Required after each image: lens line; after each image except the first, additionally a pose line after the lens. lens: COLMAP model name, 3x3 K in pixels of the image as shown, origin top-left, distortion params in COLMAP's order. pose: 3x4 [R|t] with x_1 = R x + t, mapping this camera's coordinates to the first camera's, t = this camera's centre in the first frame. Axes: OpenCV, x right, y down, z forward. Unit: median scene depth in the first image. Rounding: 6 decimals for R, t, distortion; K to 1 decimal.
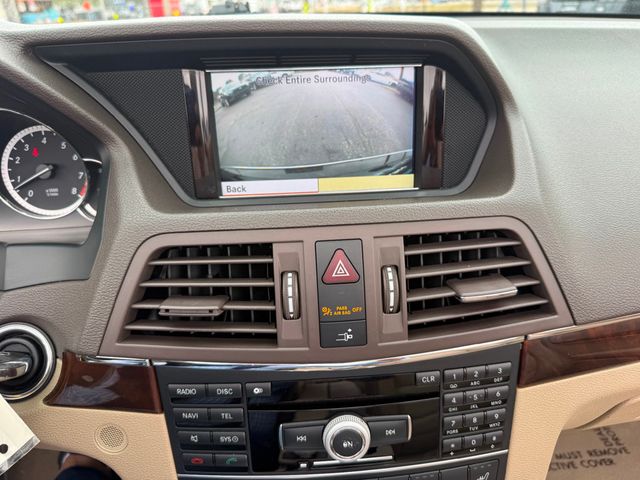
lens RADIAL K [[482.3, 0, 334.6], [0, 482.3, 240.0], [0, 0, 1]] dist [-0.033471, -0.005957]
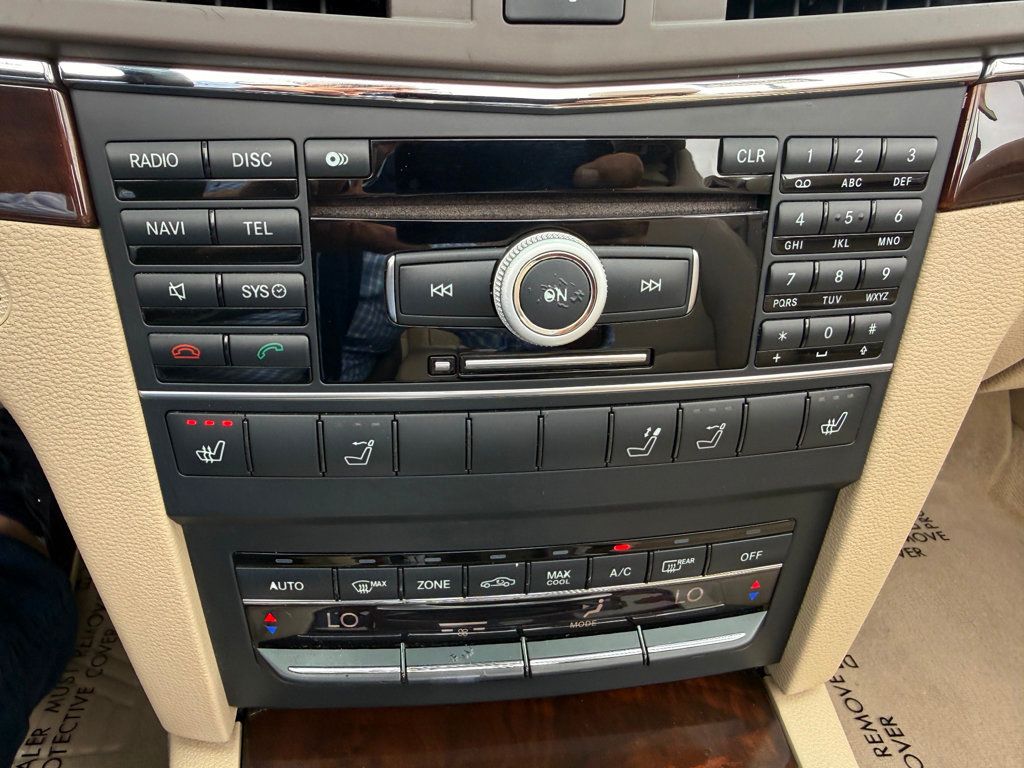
lens RADIAL K [[754.4, 0, 495.3], [0, 754.4, 383.9], [0, 0, 1]] dist [0.002720, 0.000678]
pose [[0.997430, 0.026672, 0.066493, -0.062696], [-0.036254, 0.988420, 0.147350, 0.389524], [-0.061793, -0.149382, 0.986847, 0.333587]]
